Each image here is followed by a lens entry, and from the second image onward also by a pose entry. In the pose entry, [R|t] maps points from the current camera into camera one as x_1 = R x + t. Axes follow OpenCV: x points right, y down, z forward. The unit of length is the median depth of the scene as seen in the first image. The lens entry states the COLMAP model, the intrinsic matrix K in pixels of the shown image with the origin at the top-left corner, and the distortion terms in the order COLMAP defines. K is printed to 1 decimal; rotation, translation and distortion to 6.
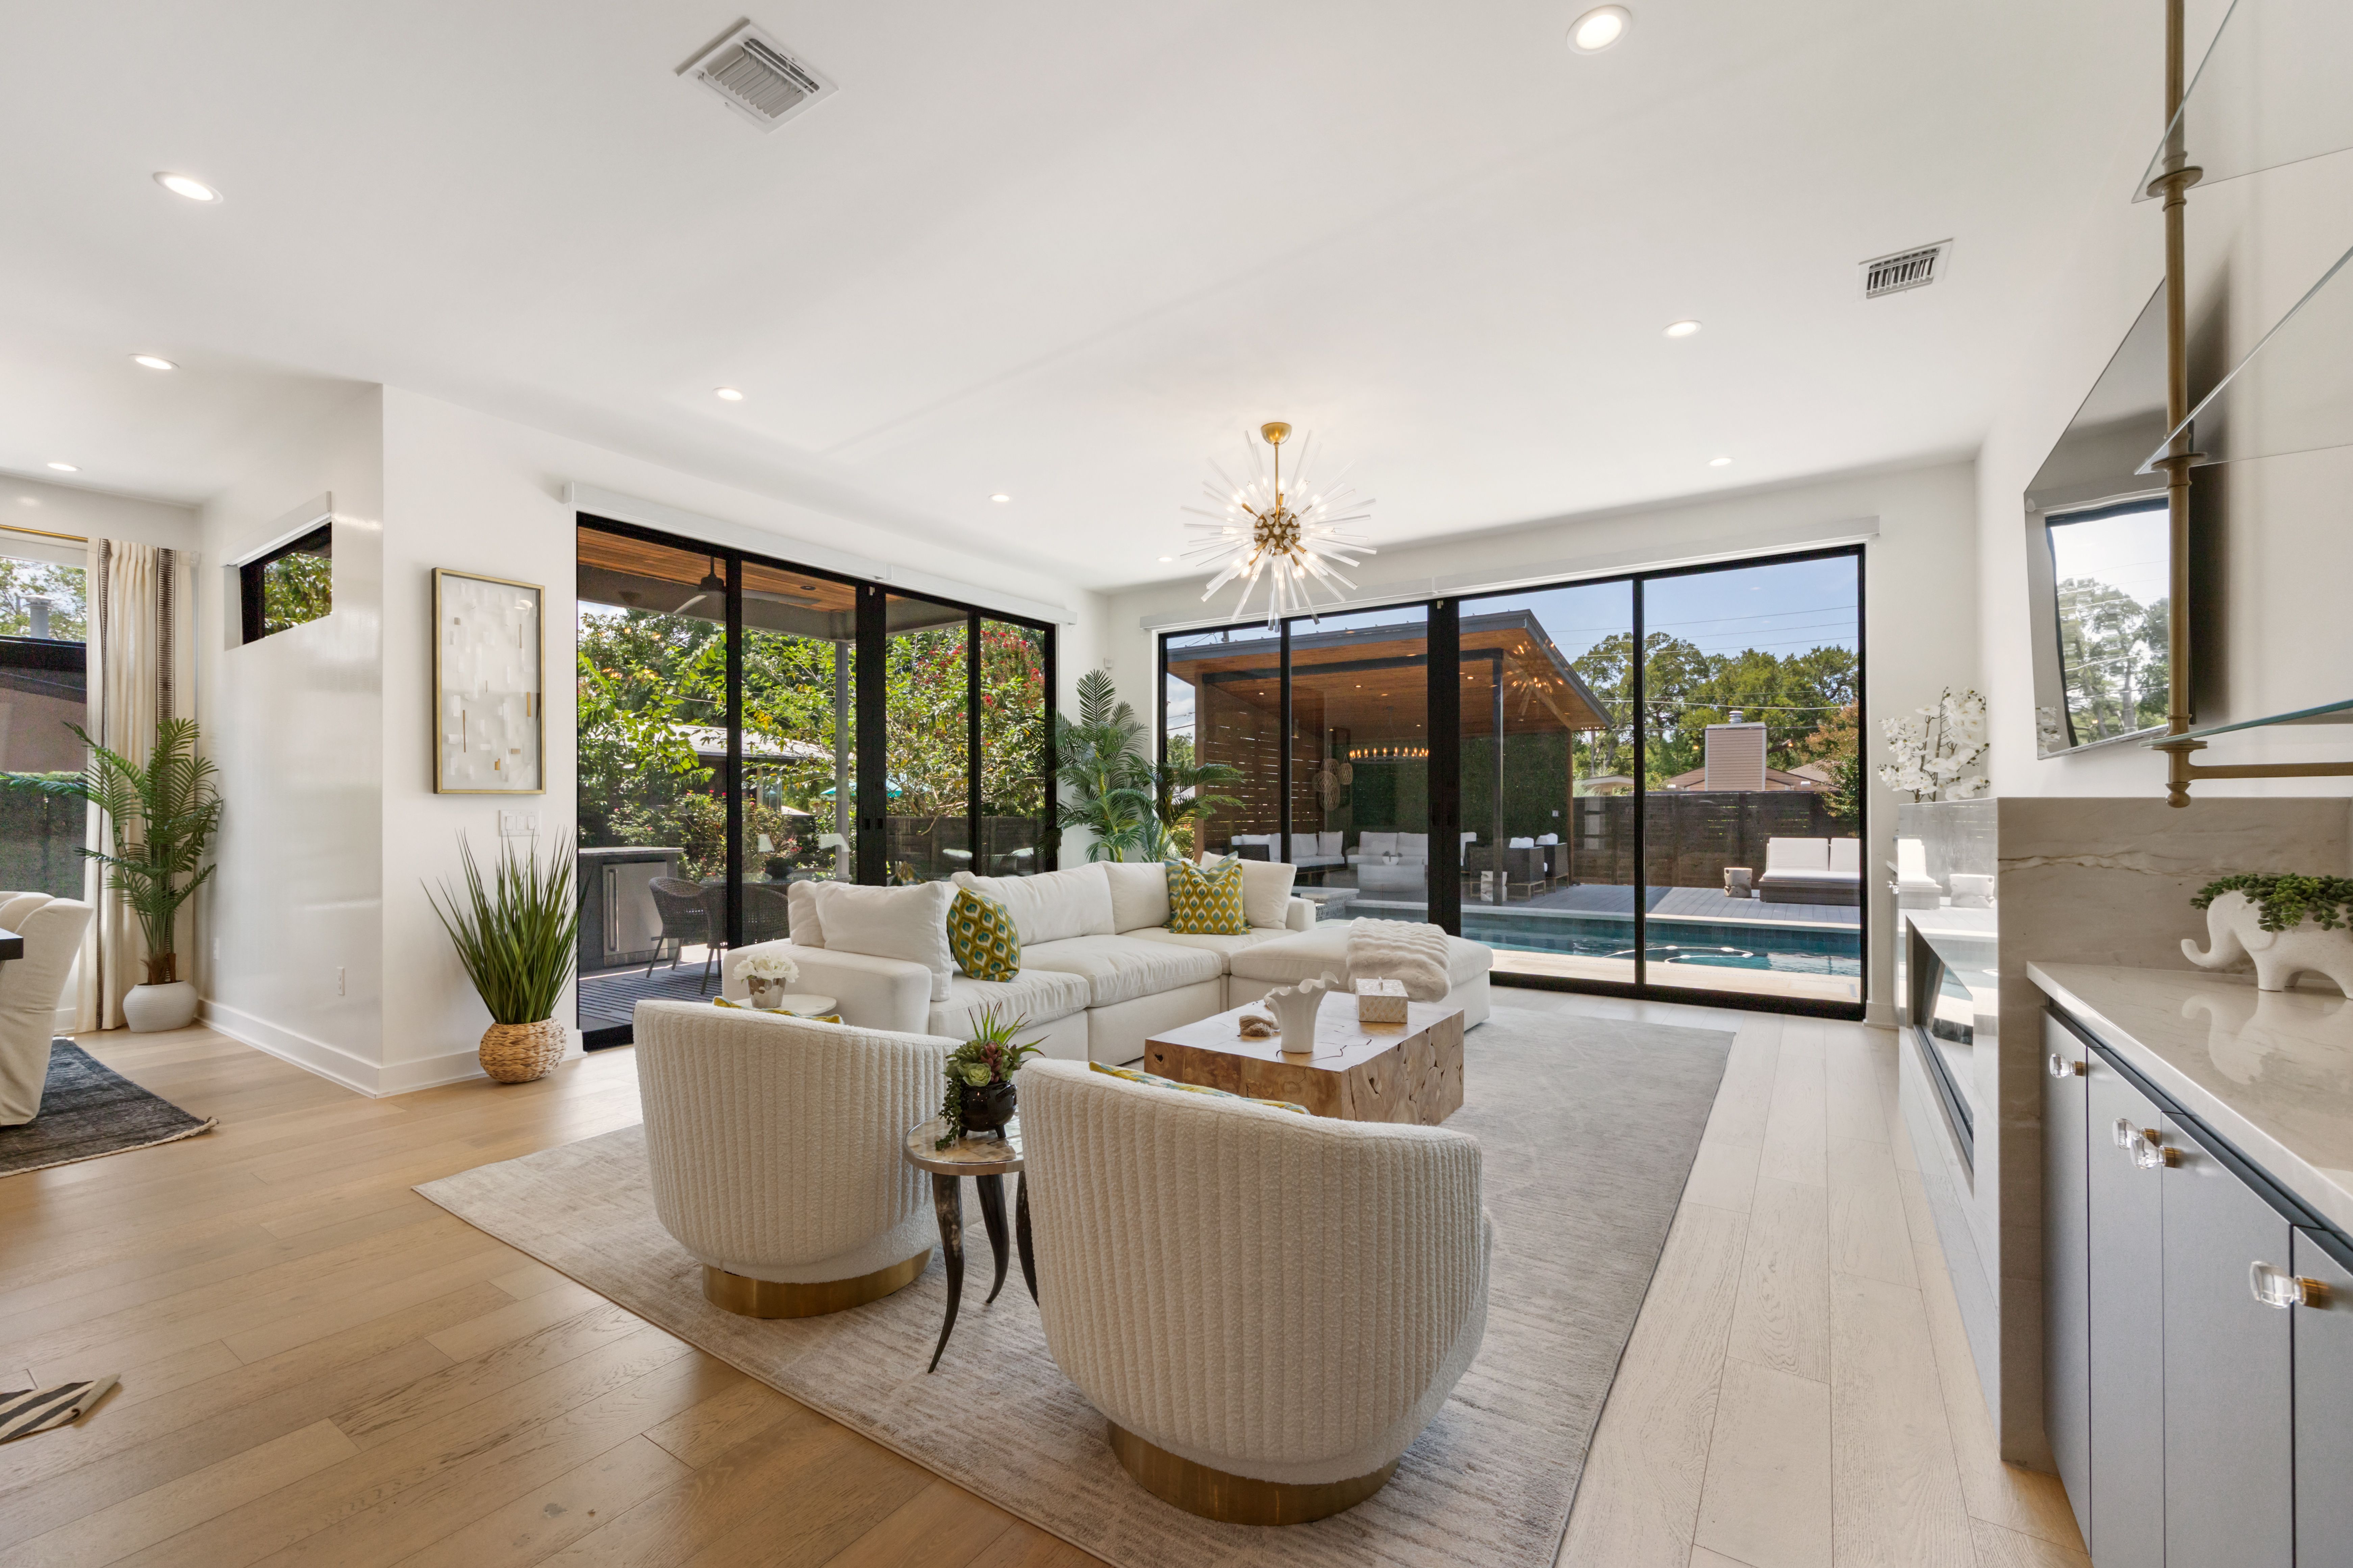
lens RADIAL K [[959.9, 0, 1187.3], [0, 959.9, 794.0], [0, 0, 1]] dist [0.000180, -0.000024]
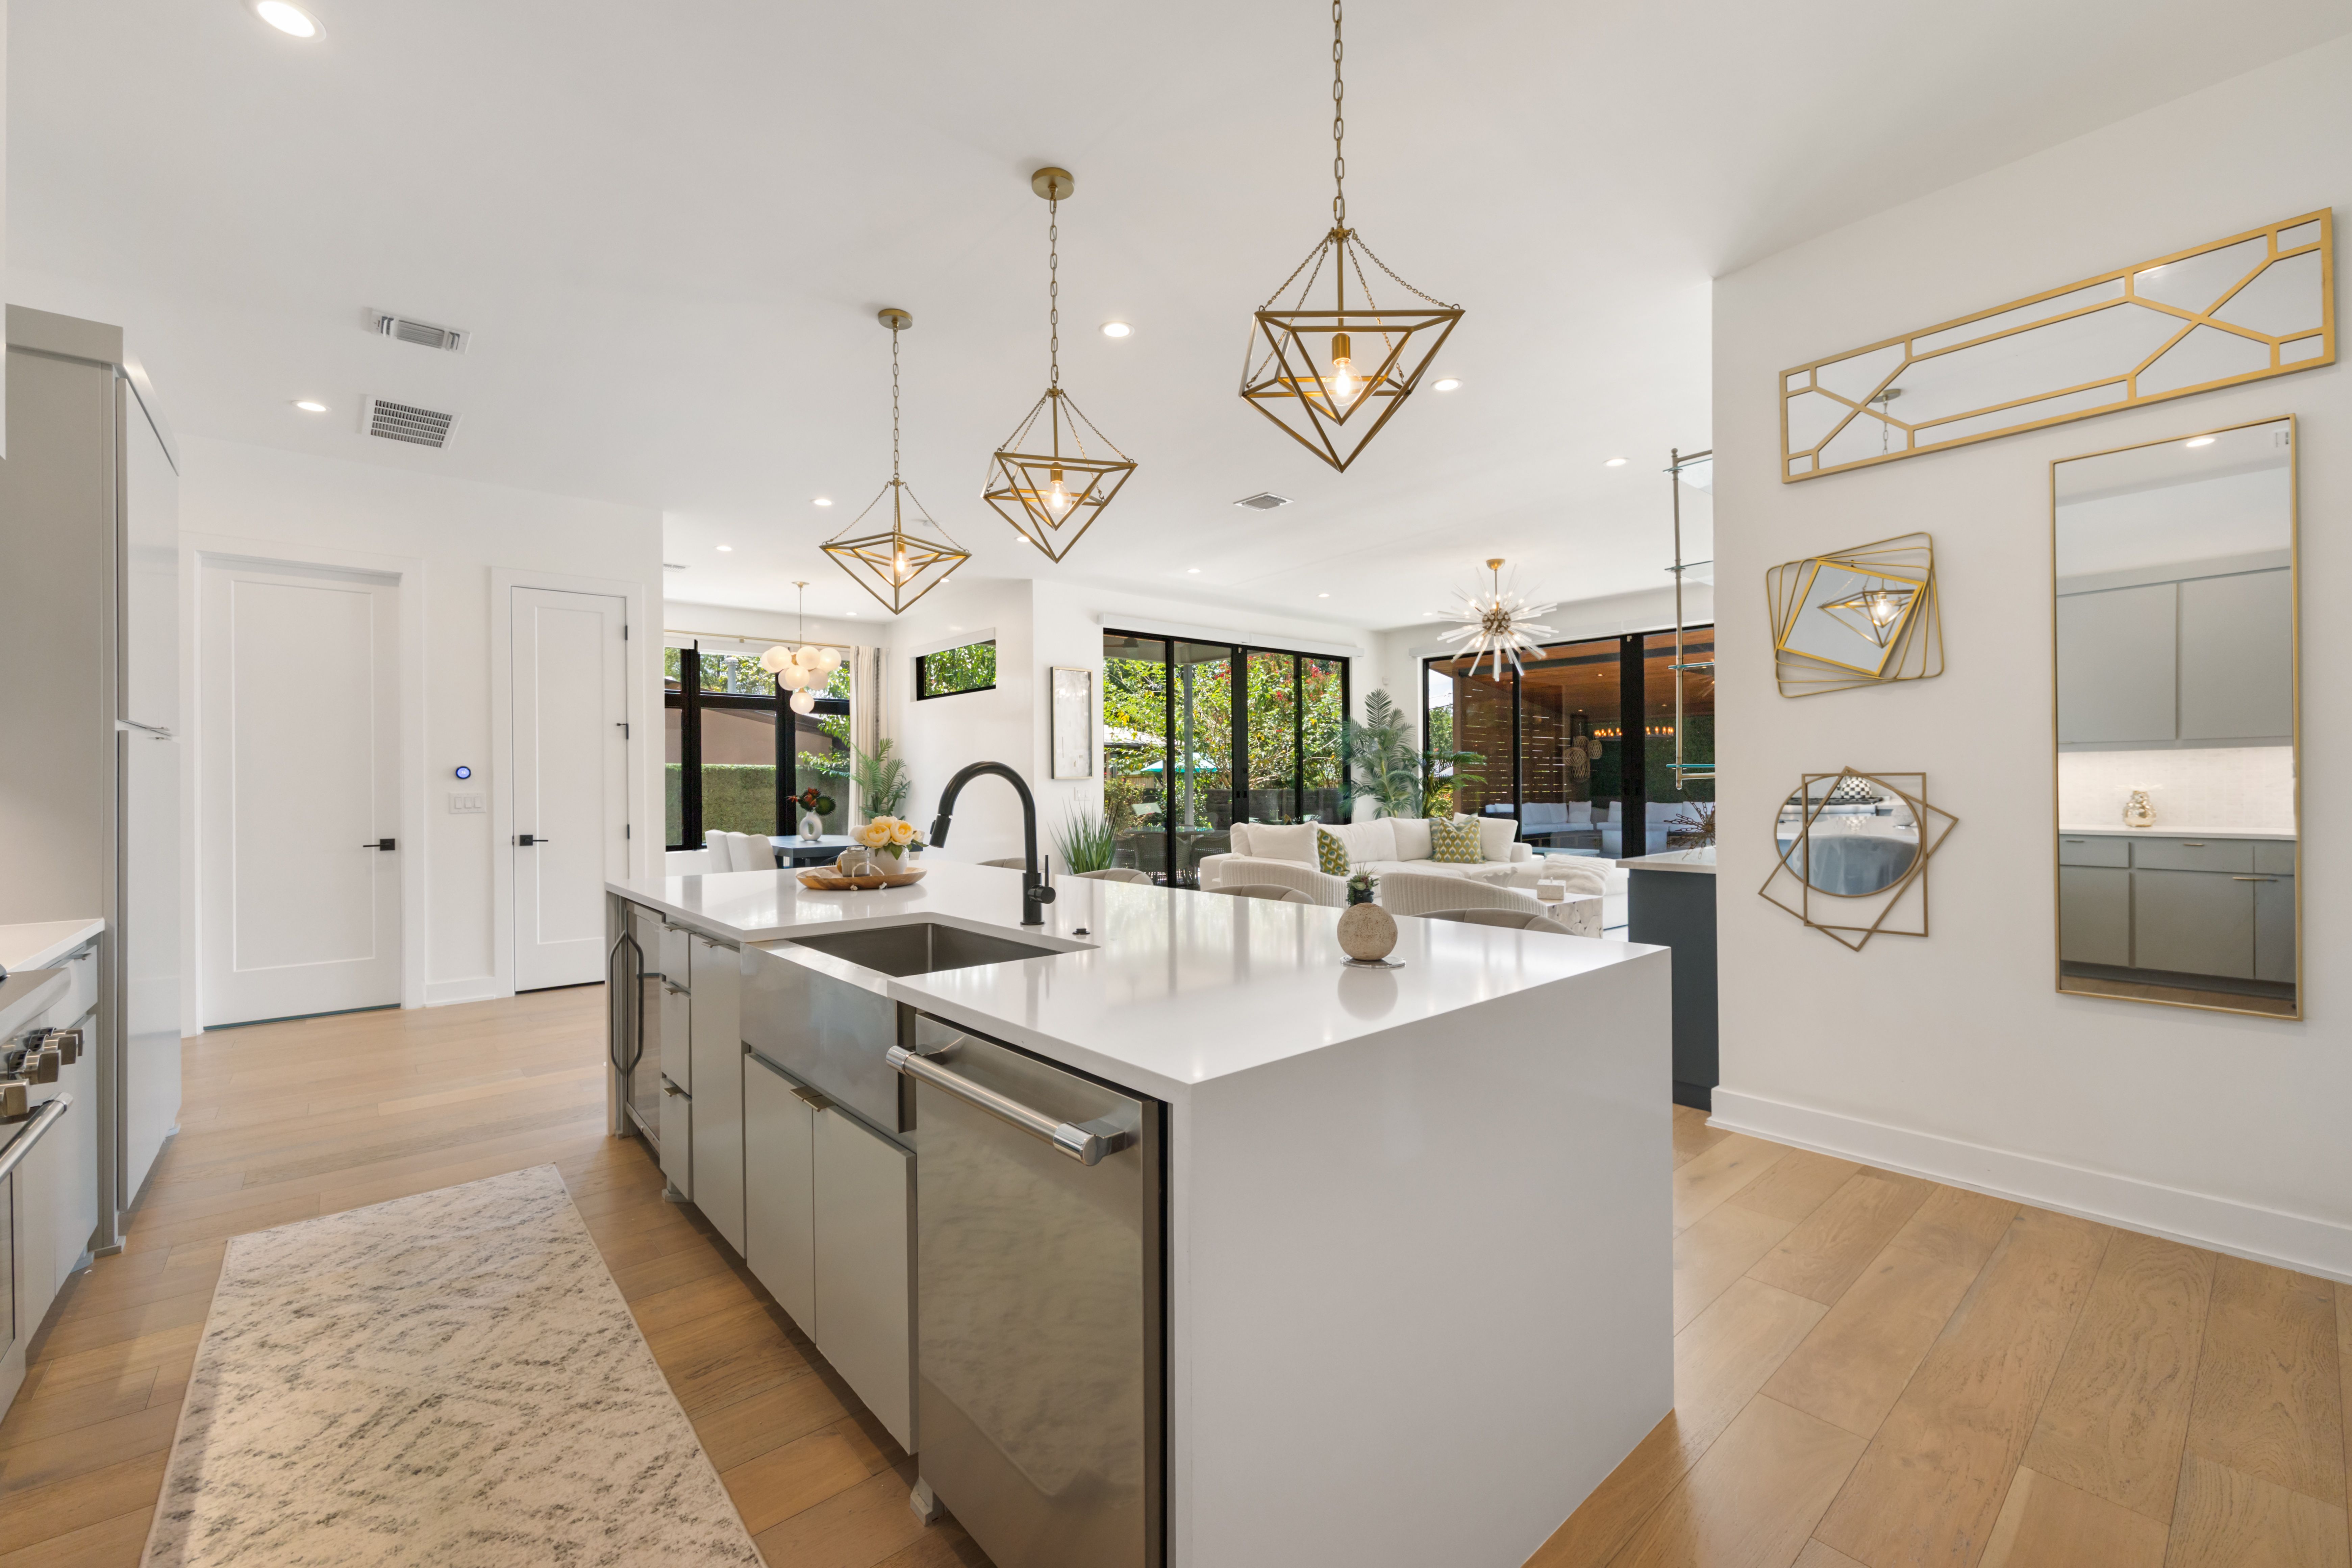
lens RADIAL K [[959.7, 0, 1163.7], [0, 959.7, 769.1], [0, 0, 1]] dist [0.000180, -0.000024]
pose [[0.958551, -0.006674, -0.284843, 0.007126], [0.007899, 0.999964, 0.003151, -0.015176], [0.284812, -0.005270, 0.958569, -0.514019]]
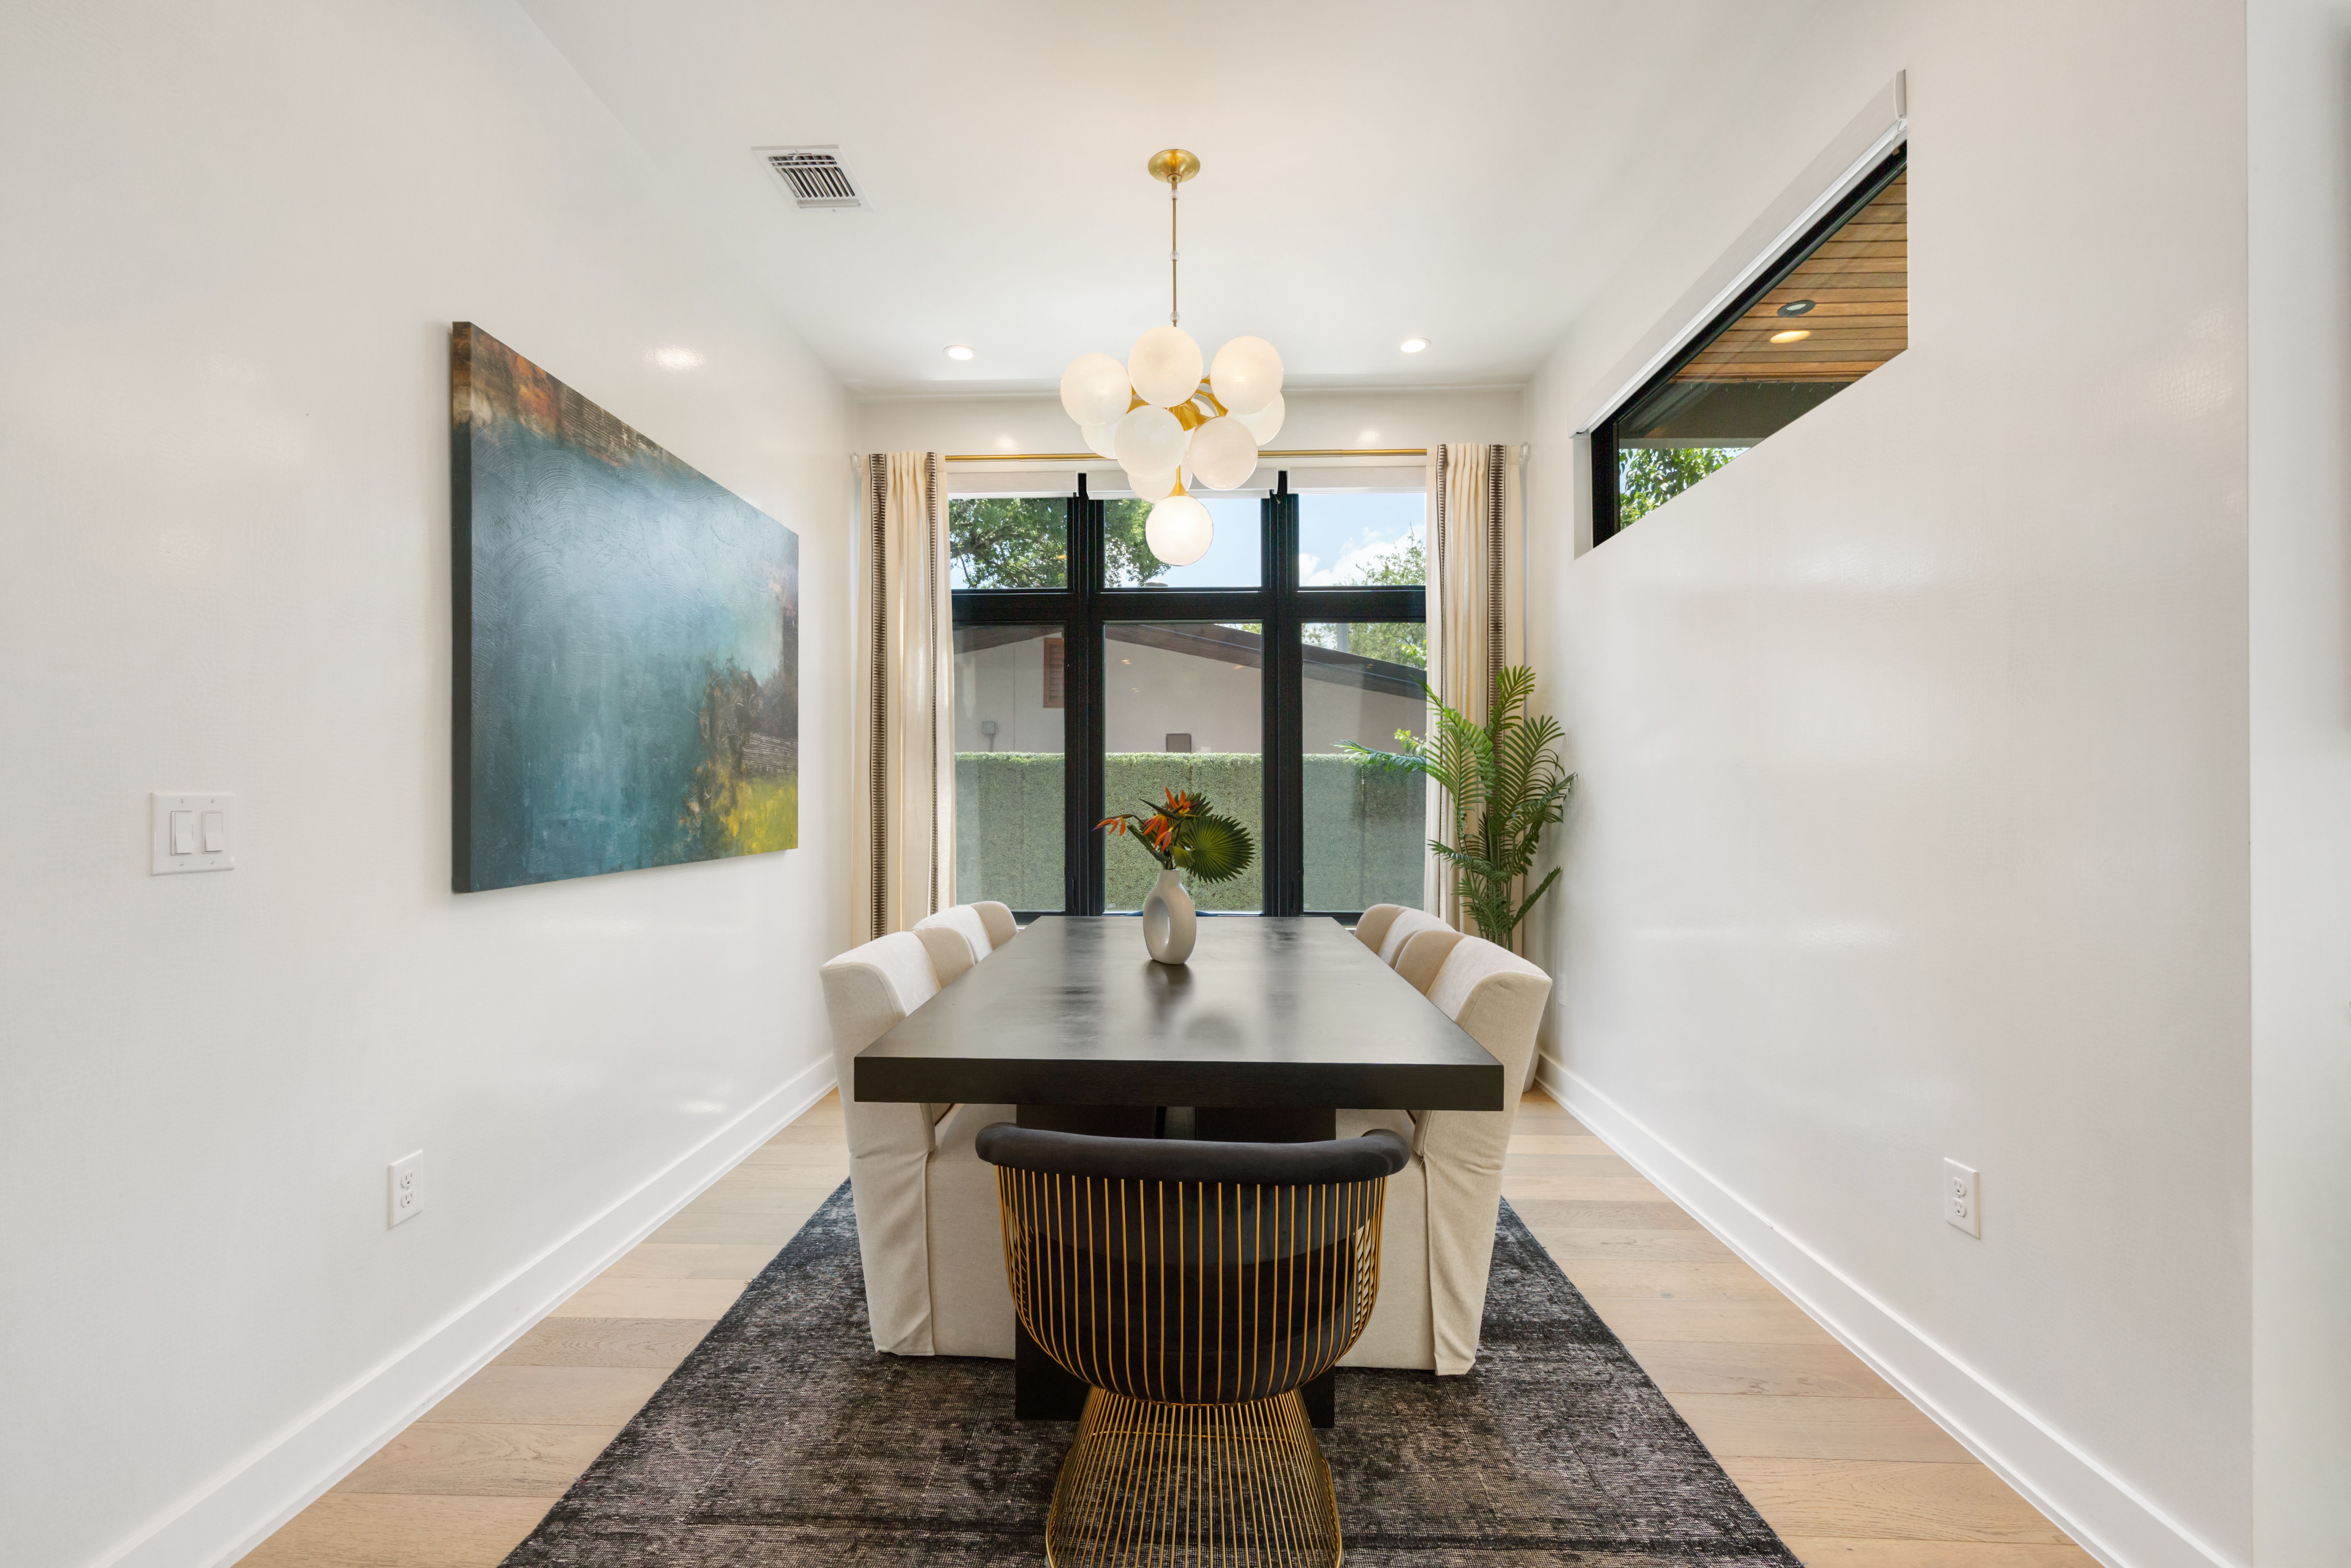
lens RADIAL K [[959.2, 0, 1169.4], [0, 959.2, 789.8], [0, 0, 1]] dist [0.000180, -0.000024]
pose [[0.523579, 0.005326, -0.851961, -0.442618], [0.005288, 0.999941, 0.009501, 0.005838], [0.851961, -0.009480, 0.523520, 0.305377]]
